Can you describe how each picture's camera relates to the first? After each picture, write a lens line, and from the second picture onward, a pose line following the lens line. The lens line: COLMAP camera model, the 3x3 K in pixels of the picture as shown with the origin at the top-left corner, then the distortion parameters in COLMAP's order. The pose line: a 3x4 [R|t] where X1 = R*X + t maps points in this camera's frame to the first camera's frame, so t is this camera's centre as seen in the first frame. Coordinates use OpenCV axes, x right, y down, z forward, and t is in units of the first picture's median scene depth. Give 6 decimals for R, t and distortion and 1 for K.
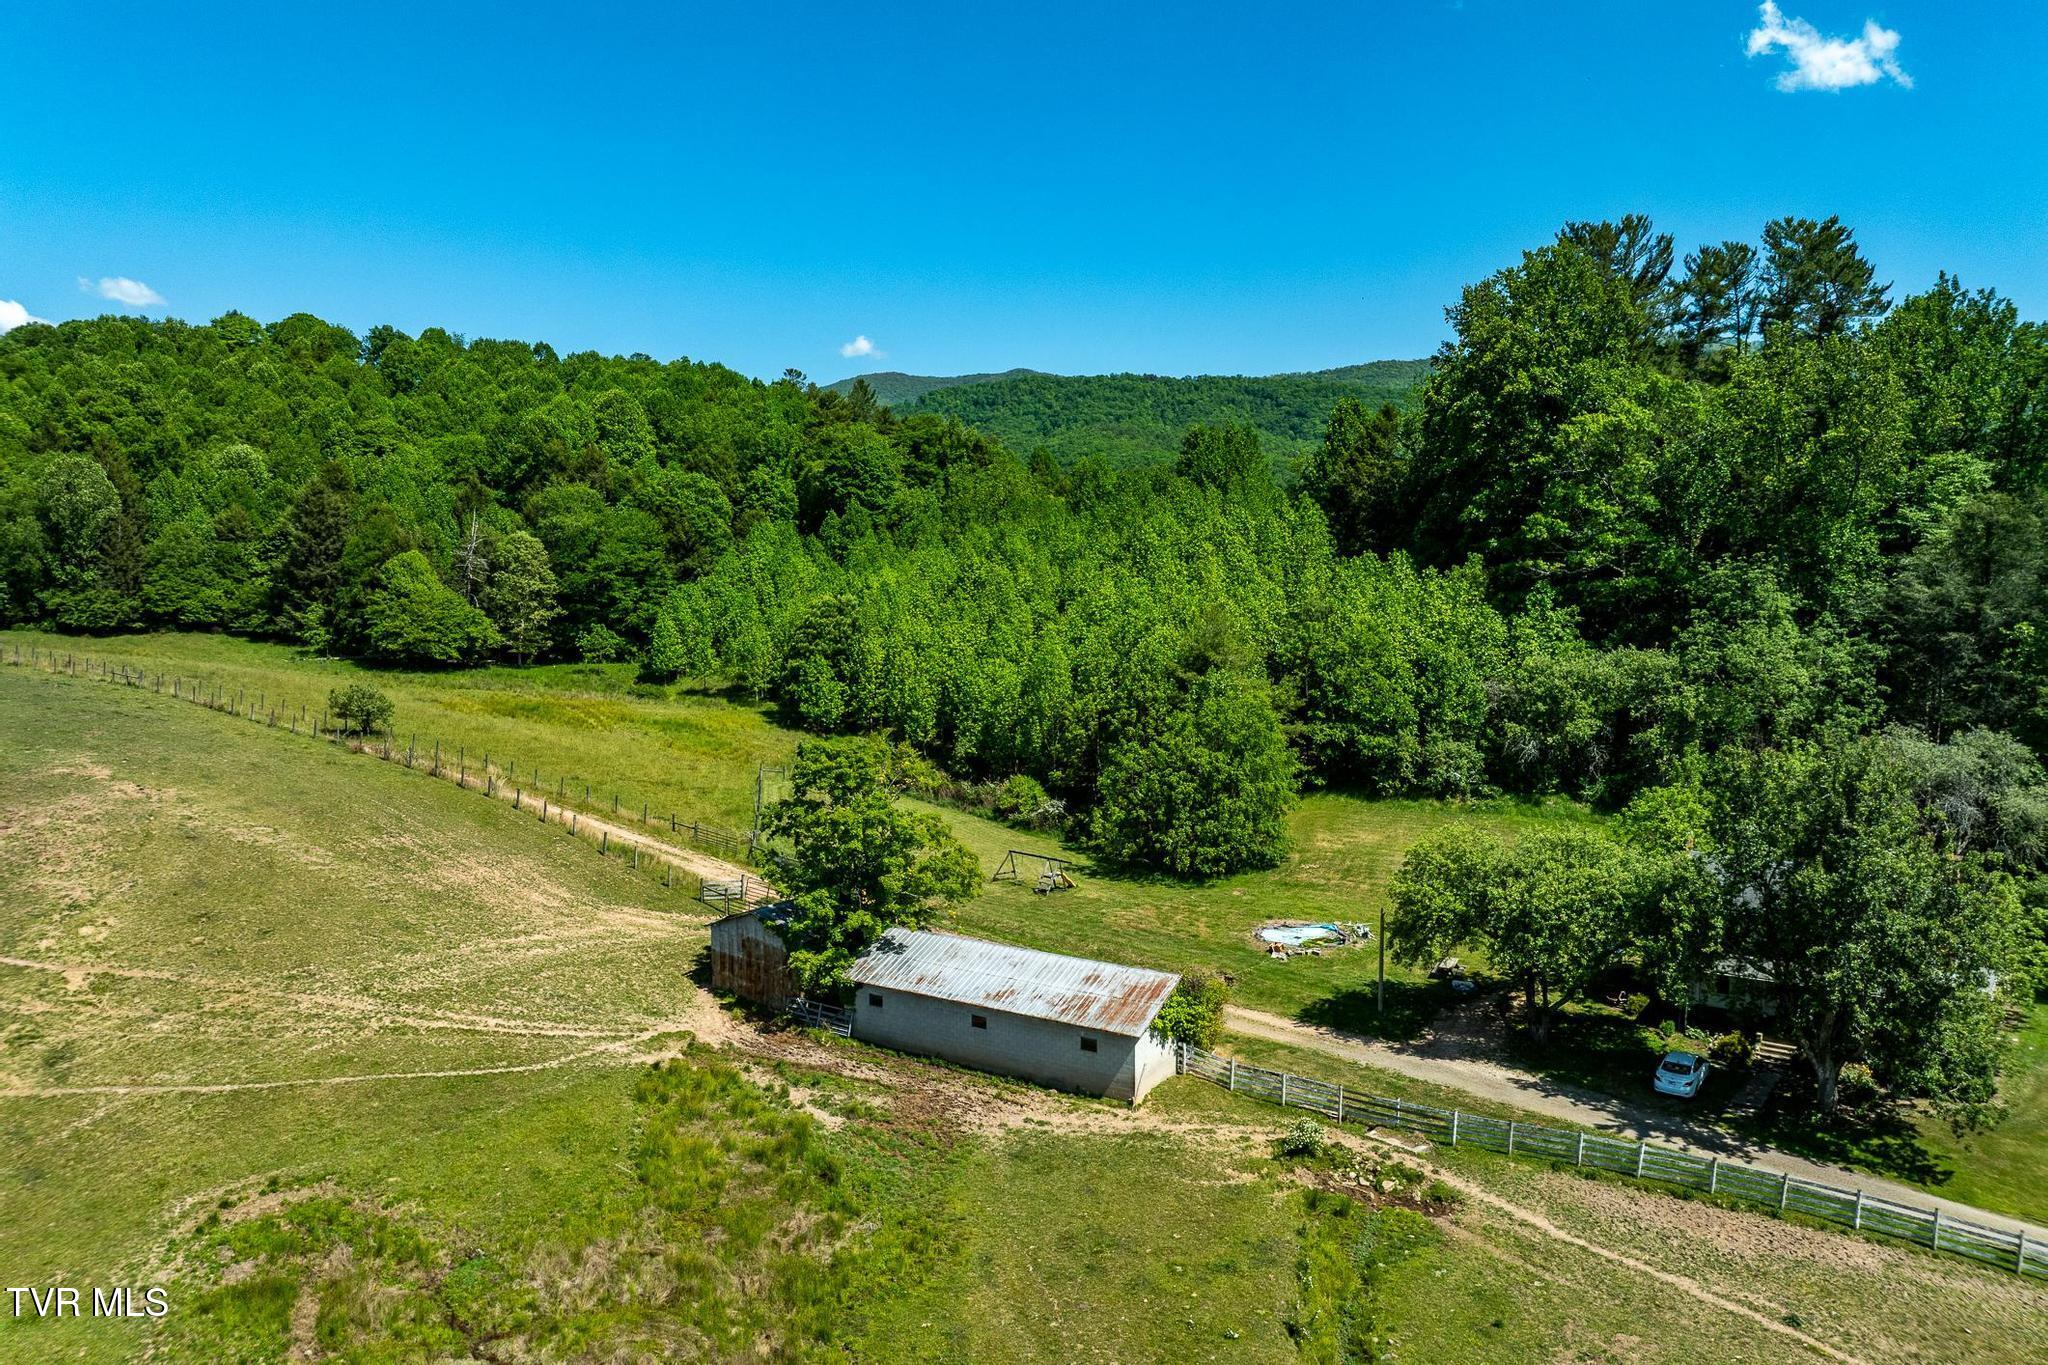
lens RADIAL K [[1471.0, 0, 1028.1], [0, 1471.0, 654.7], [0, 0, 1]] dist [-0.036048, 0.002057]
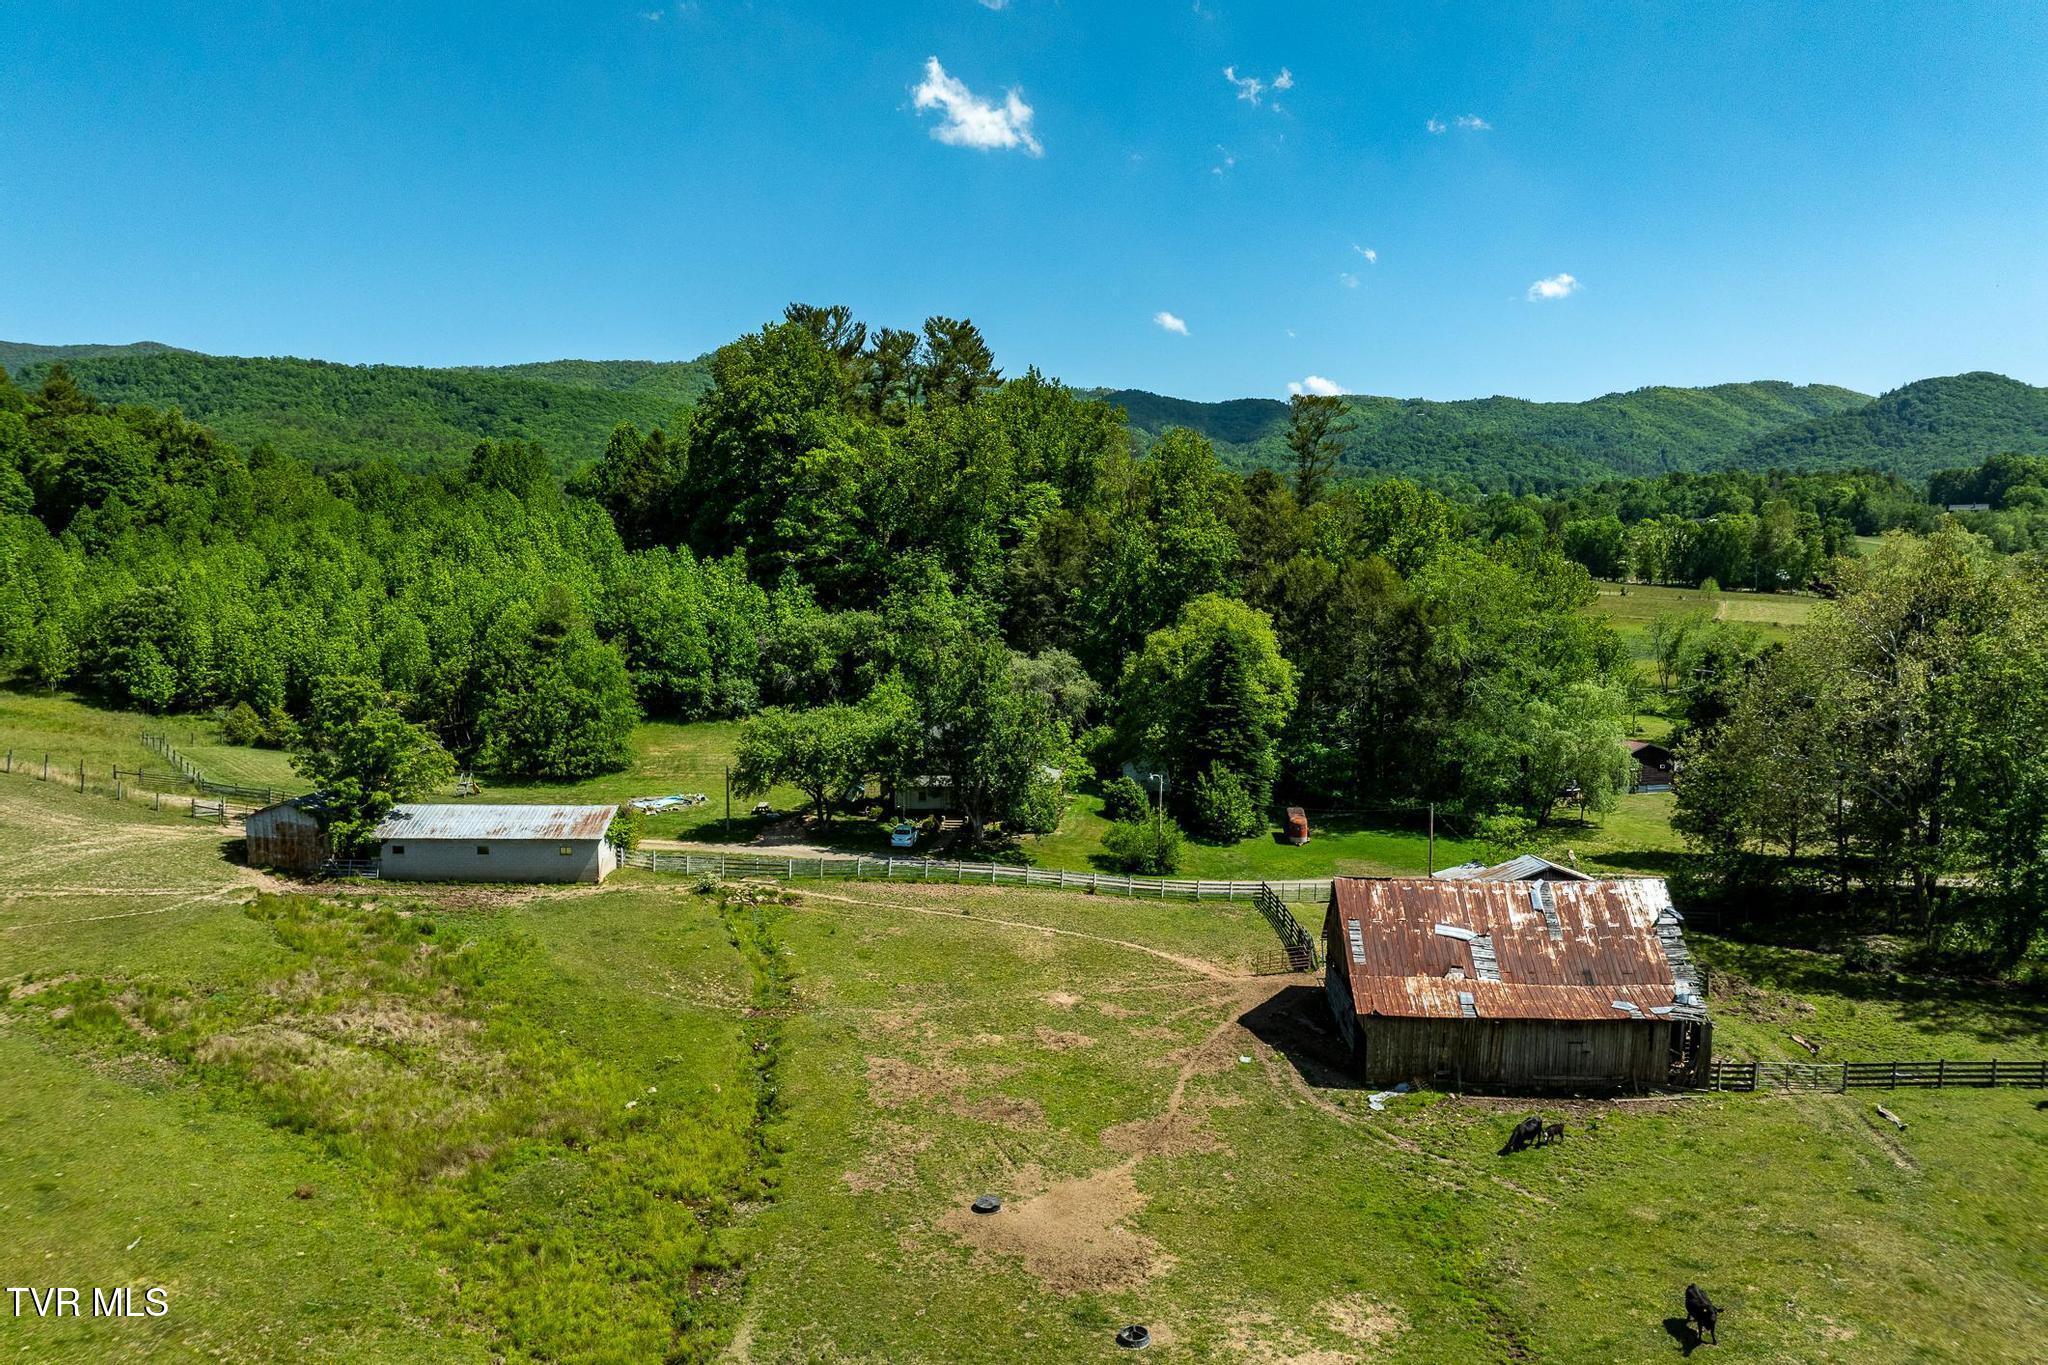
lens RADIAL K [[1471.0, 0, 1059.7], [0, 1471.0, 686.3], [0, 0, 1]] dist [-0.036048, 0.002057]
pose [[0.847652, -0.044367, 0.528694, -0.192294], [0.033310, 0.998982, 0.030427, 0.032500], [-0.529506, -0.008181, 0.848267, -0.360282]]
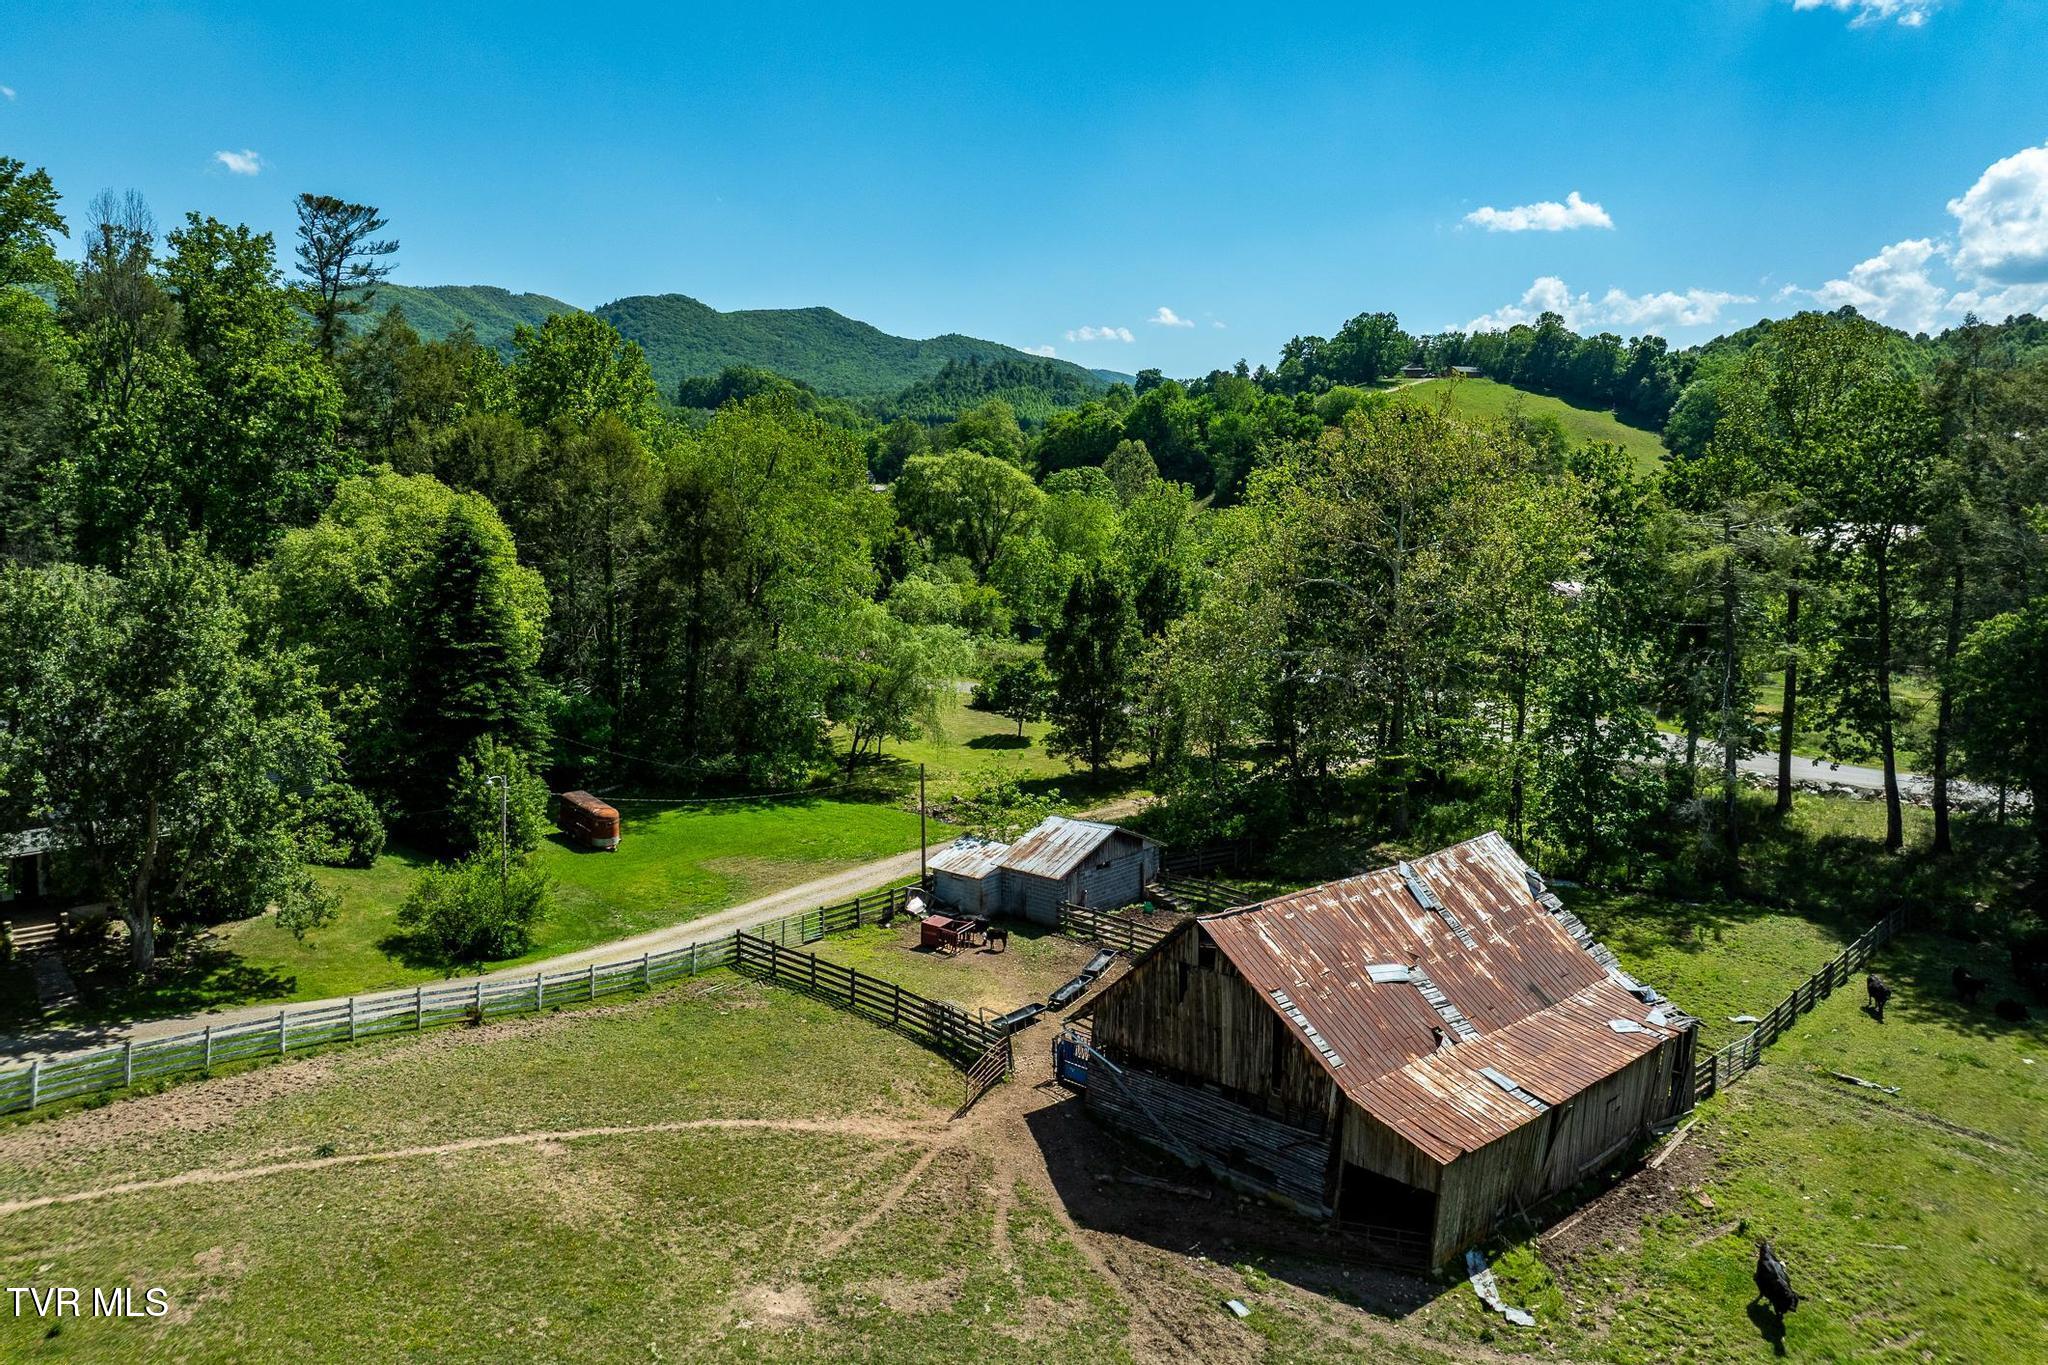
lens RADIAL K [[1471.0, 0, 1038.1], [0, 1471.0, 543.3], [0, 0, 1]] dist [-0.036048, 0.002057]
pose [[0.189380, -0.046166, 0.980818, -0.117141], [0.051132, 0.998002, 0.037102, 0.025326], [-0.980572, 0.043125, 0.191362, 0.150124]]
